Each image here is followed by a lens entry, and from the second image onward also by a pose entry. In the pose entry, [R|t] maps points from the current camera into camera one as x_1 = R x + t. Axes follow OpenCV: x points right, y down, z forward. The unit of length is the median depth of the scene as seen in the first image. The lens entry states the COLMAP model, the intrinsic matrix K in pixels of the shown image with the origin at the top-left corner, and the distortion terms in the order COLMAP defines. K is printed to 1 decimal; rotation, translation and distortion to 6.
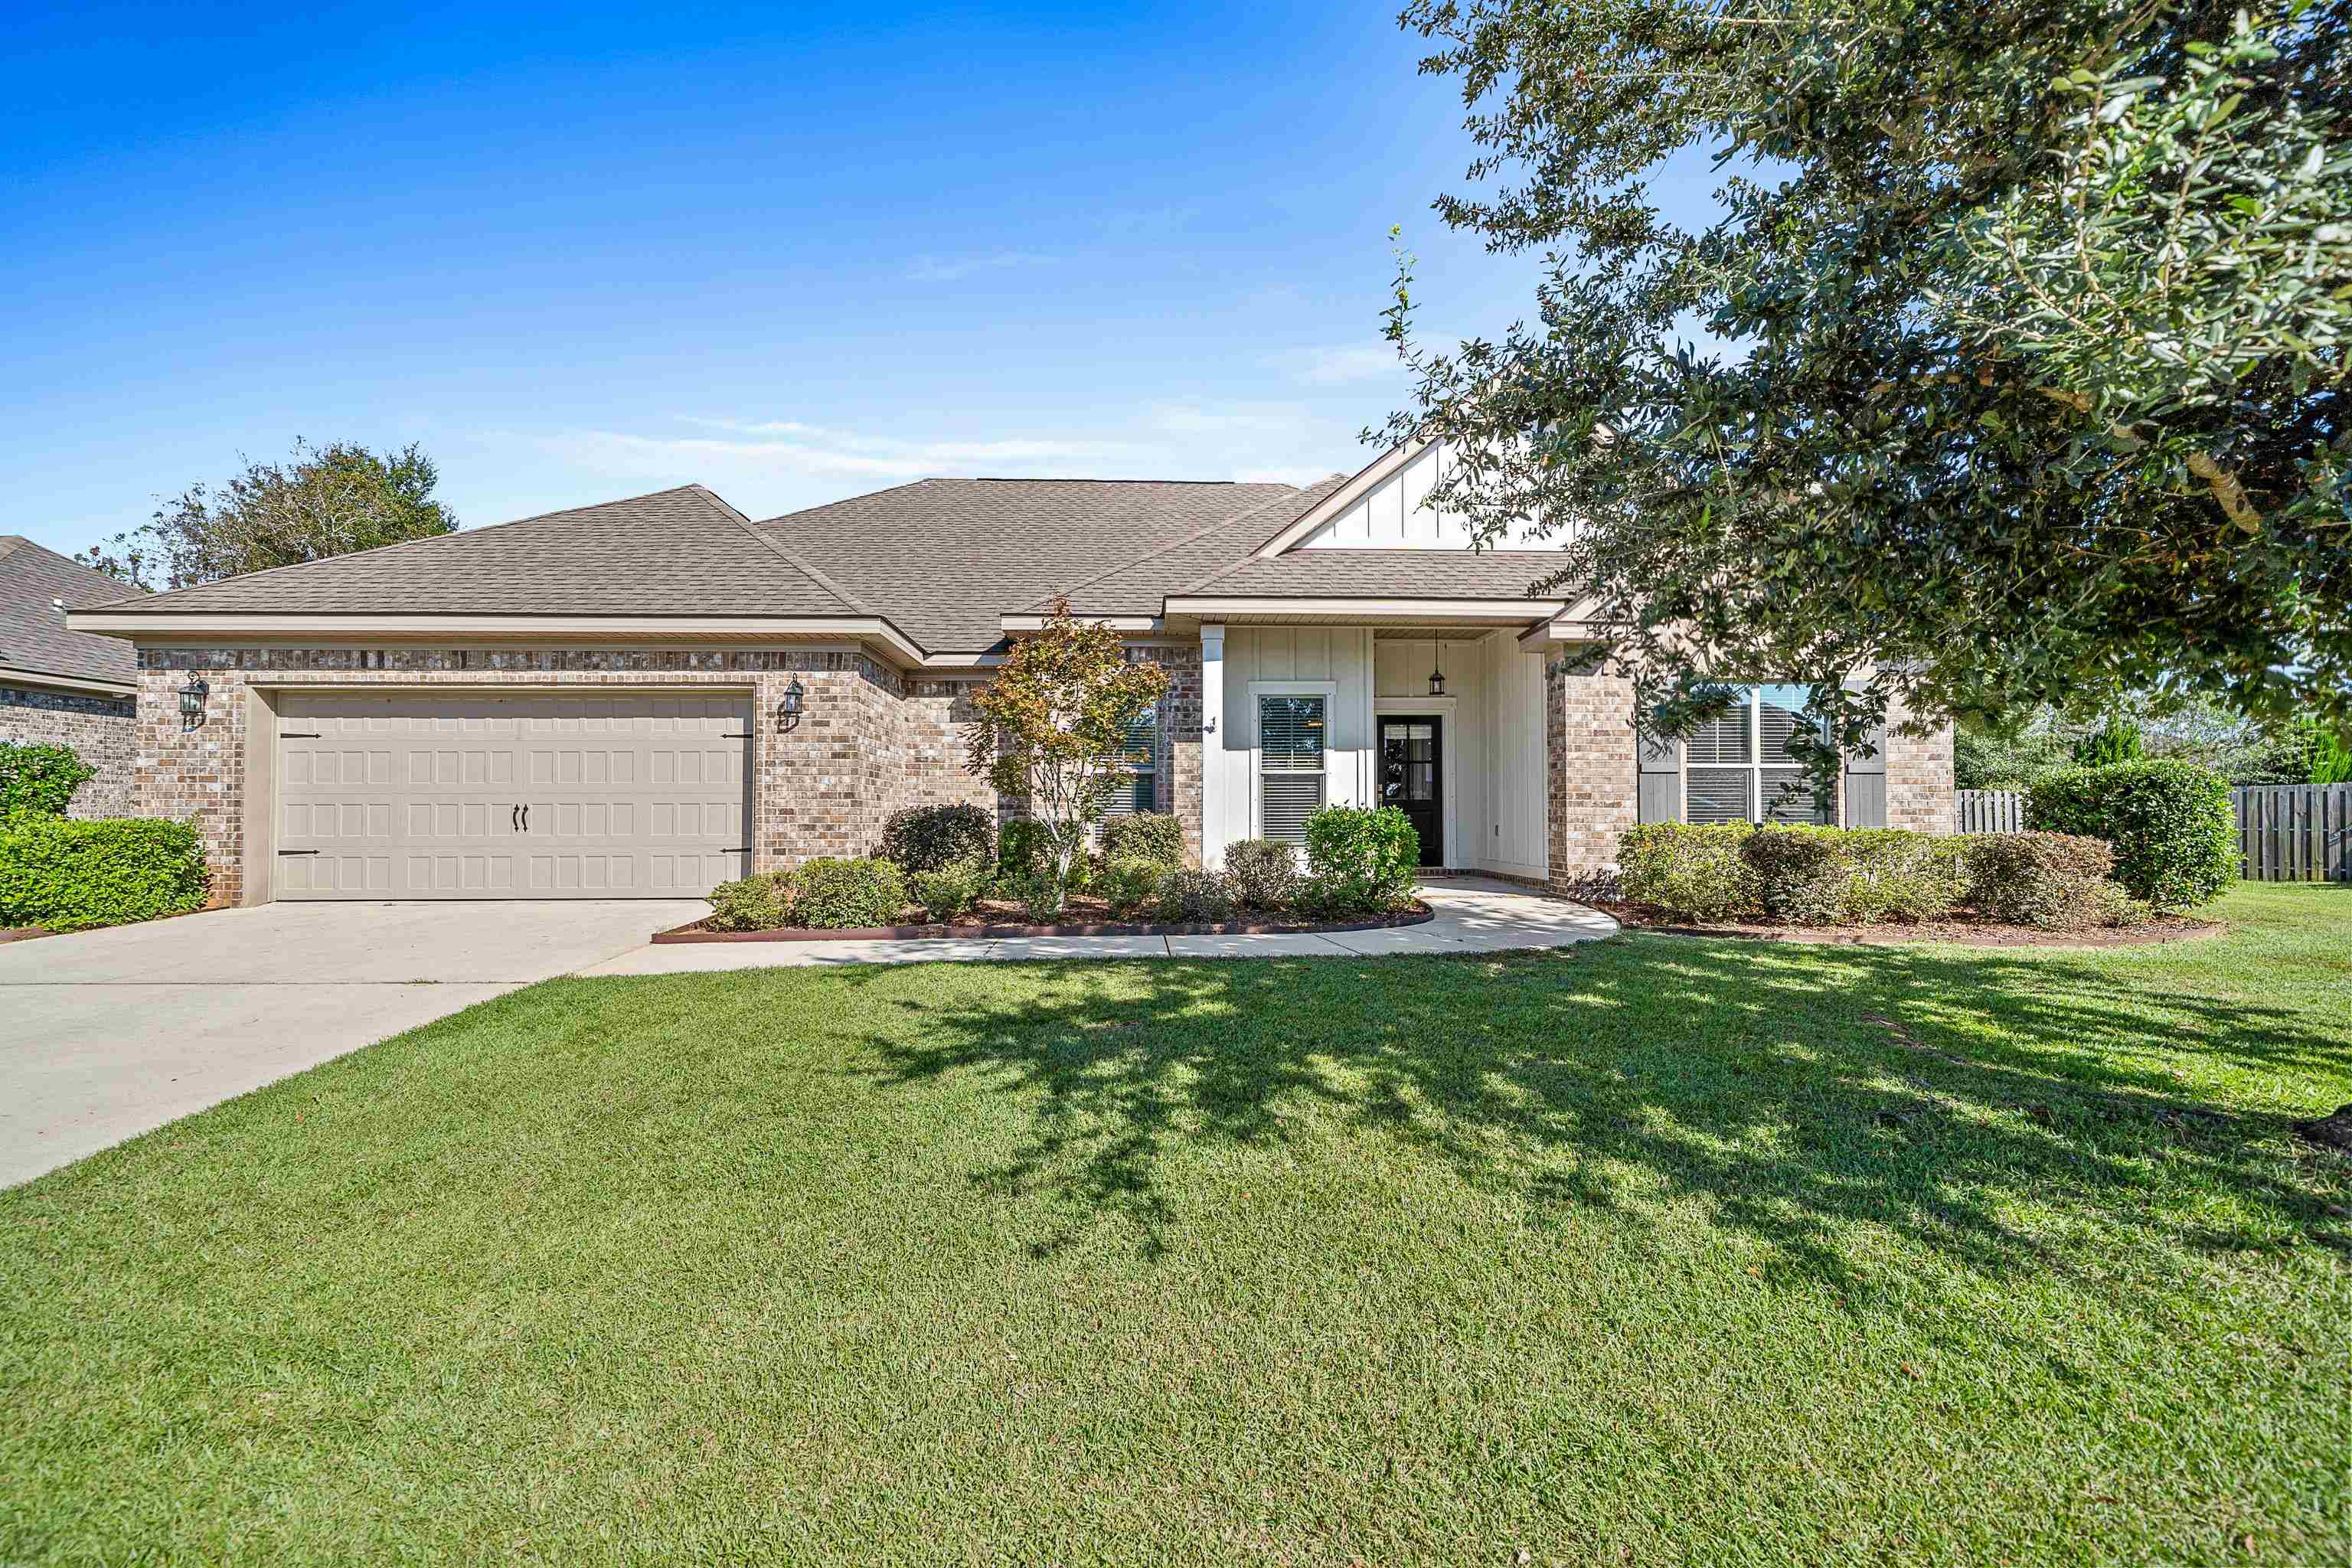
lens RADIAL K [[936.9, 0, 1176.2], [0, 936.9, 787.6], [0, 0, 1]] dist [-0.001408, 0.000021]
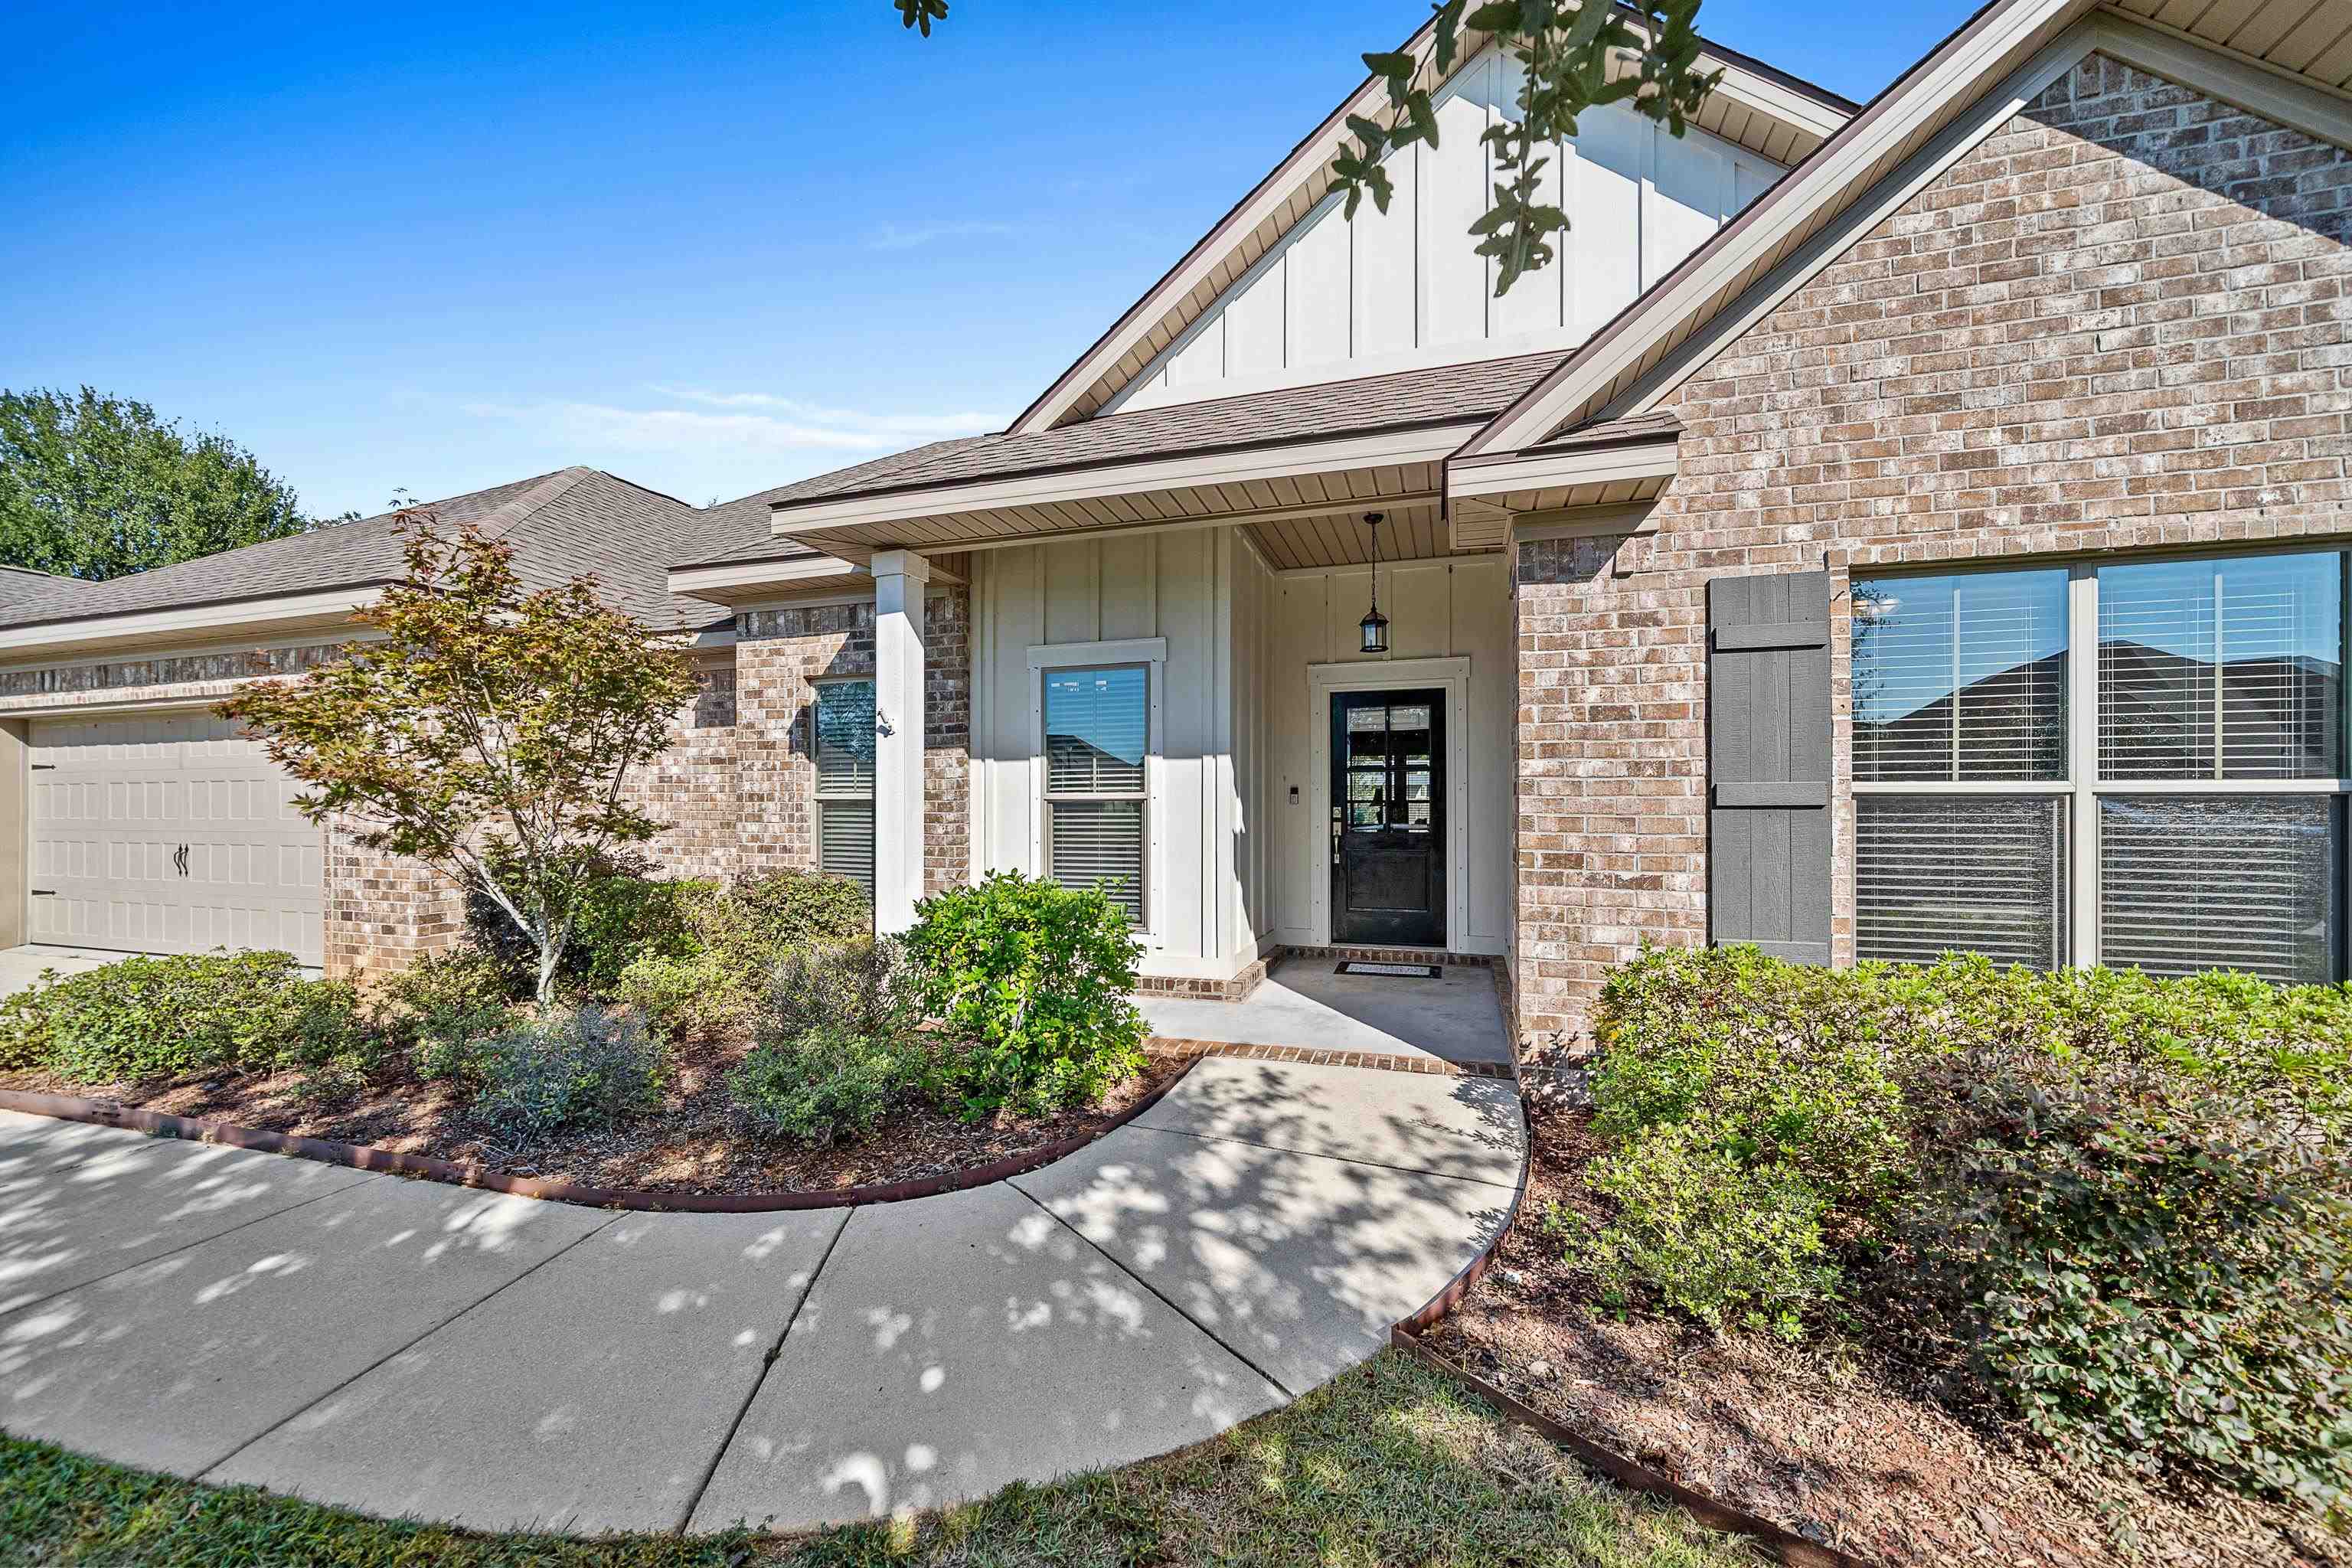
lens RADIAL K [[882.2, 0, 1176.5], [0, 882.2, 793.9], [0, 0, 1]] dist [-0.003113, 0.000008]
pose [[0.939694, -0.004137, -0.341992, 0.406425], [0.012354, 0.999685, 0.021853, -0.032995], [0.341794, -0.024760, 0.939449, 0.556336]]
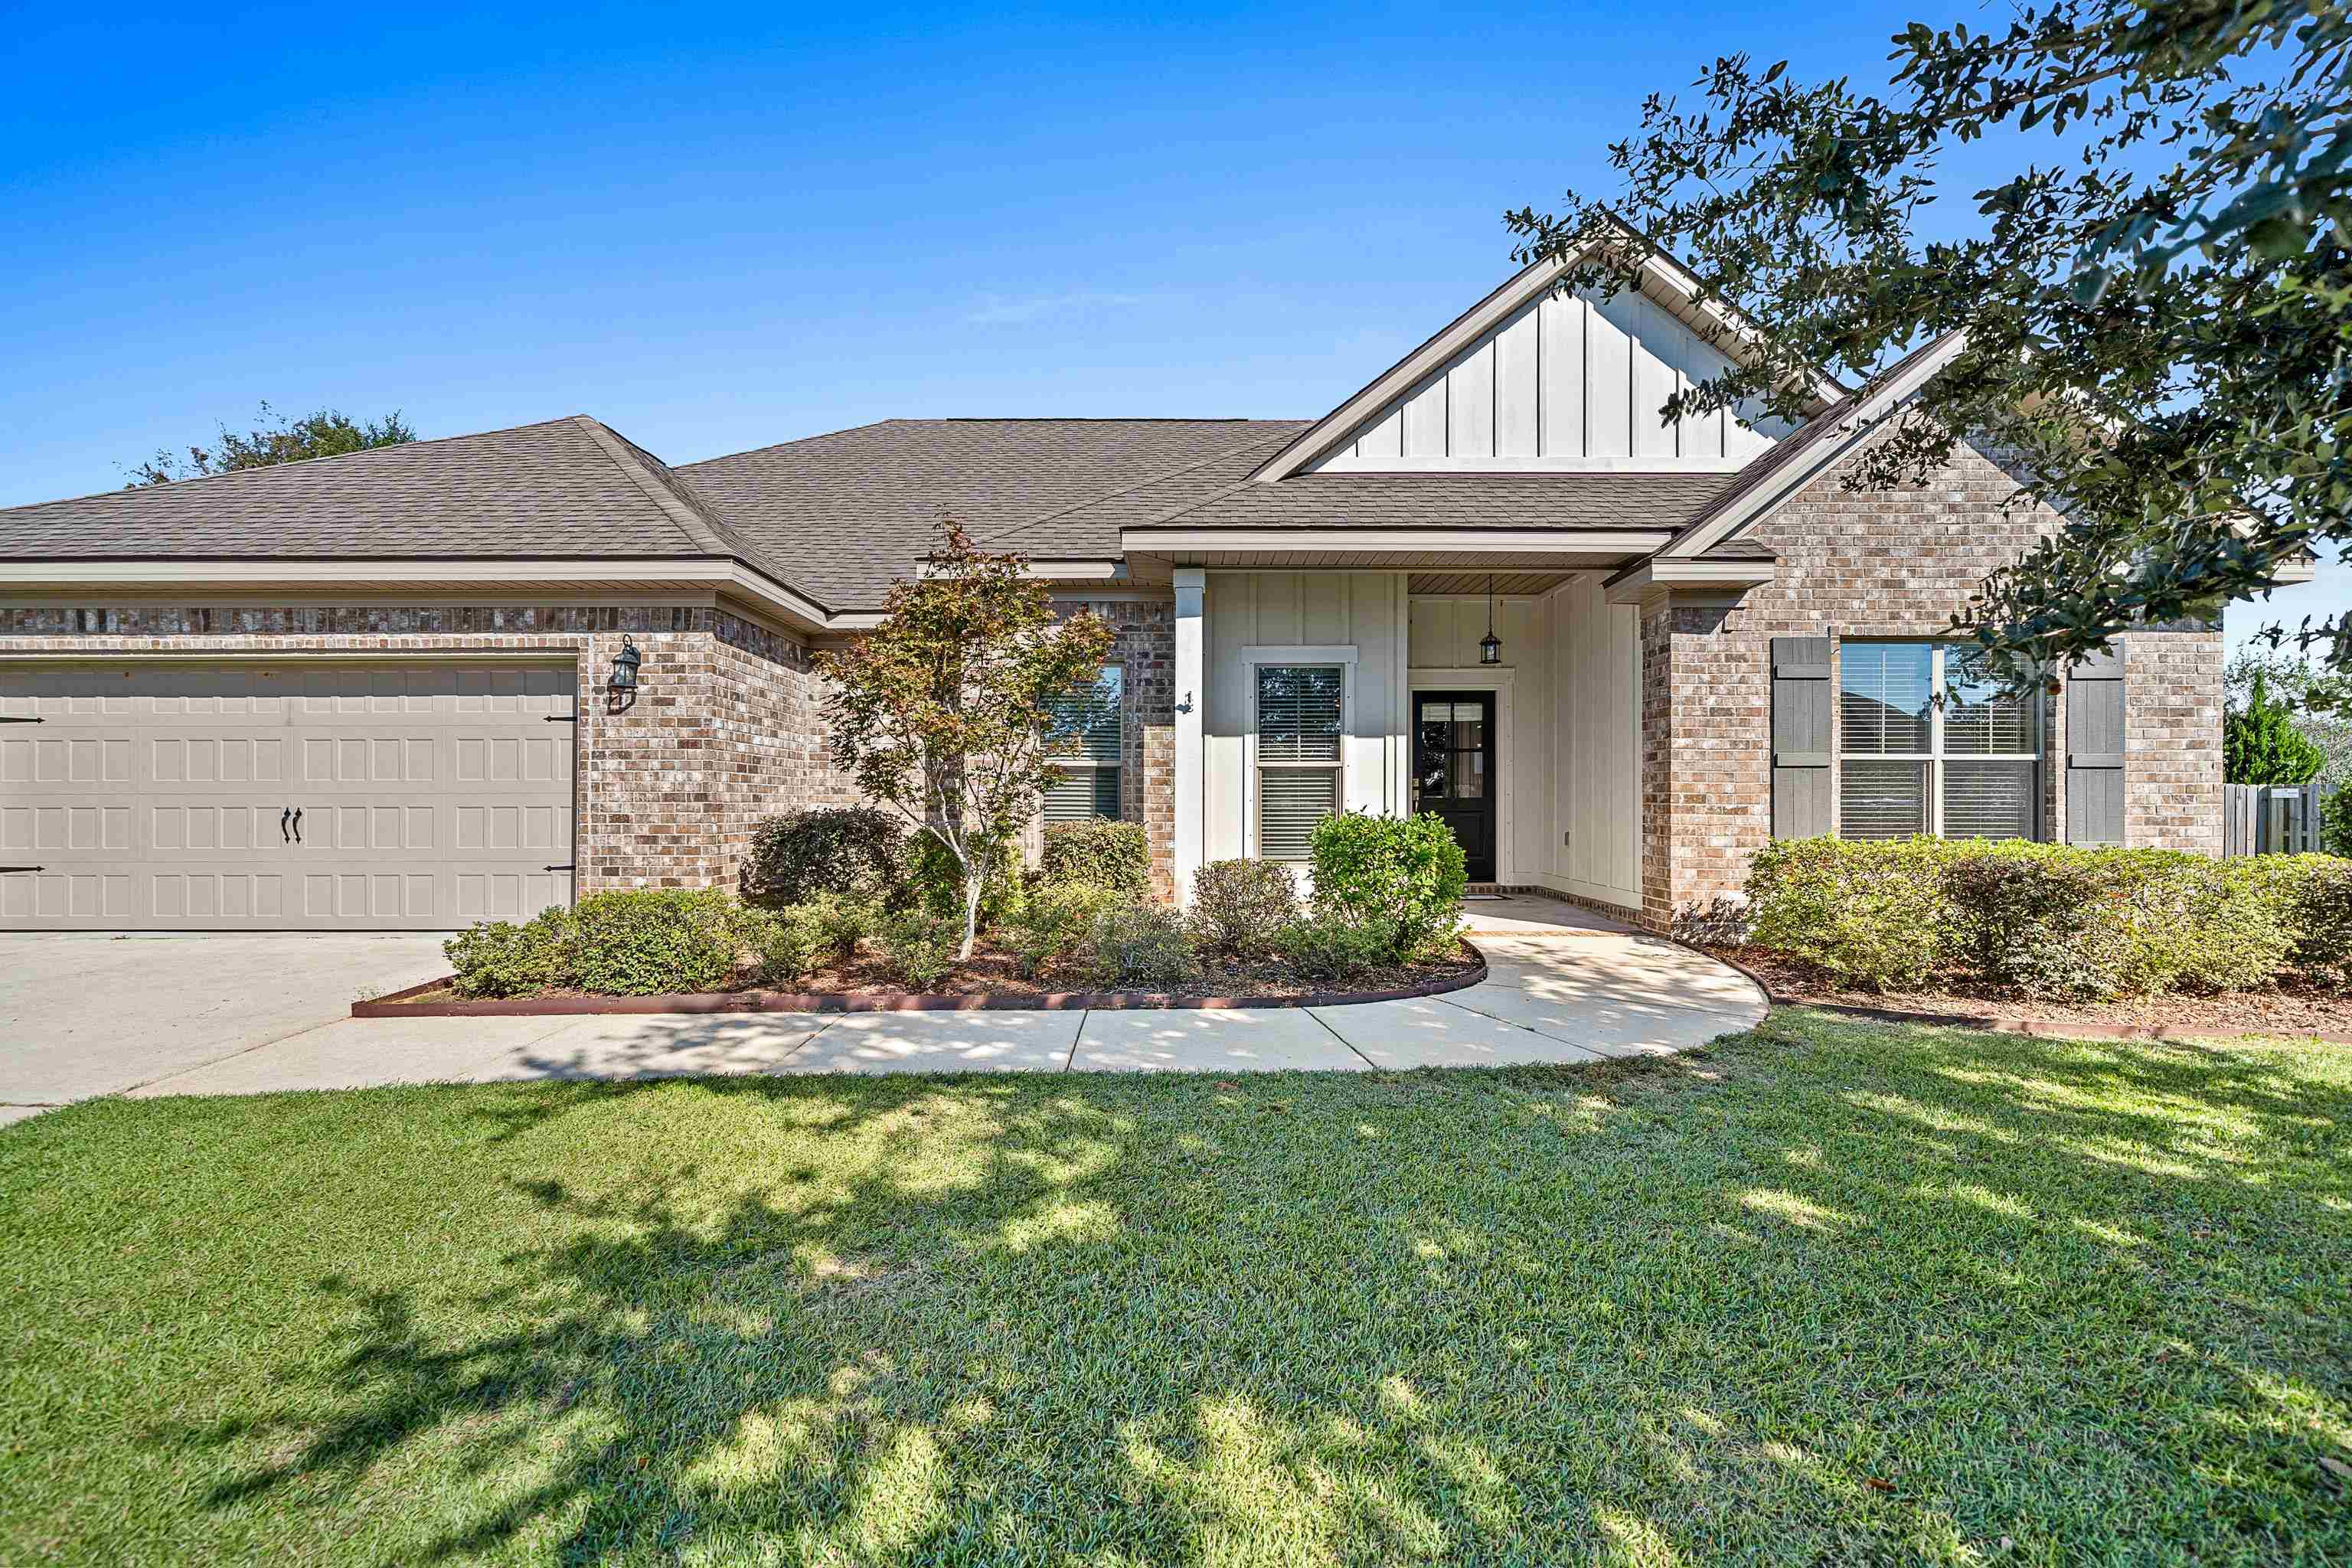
lens RADIAL K [[936.9, 0, 1179.4], [0, 936.9, 792.0], [0, 0, 1]] dist [-0.001408, 0.000021]
pose [[0.999041, 0.001217, -0.043765, 0.066397], [-0.000261, 0.999761, 0.021856, -0.012101], [0.043781, -0.021824, 0.998803, 0.255219]]
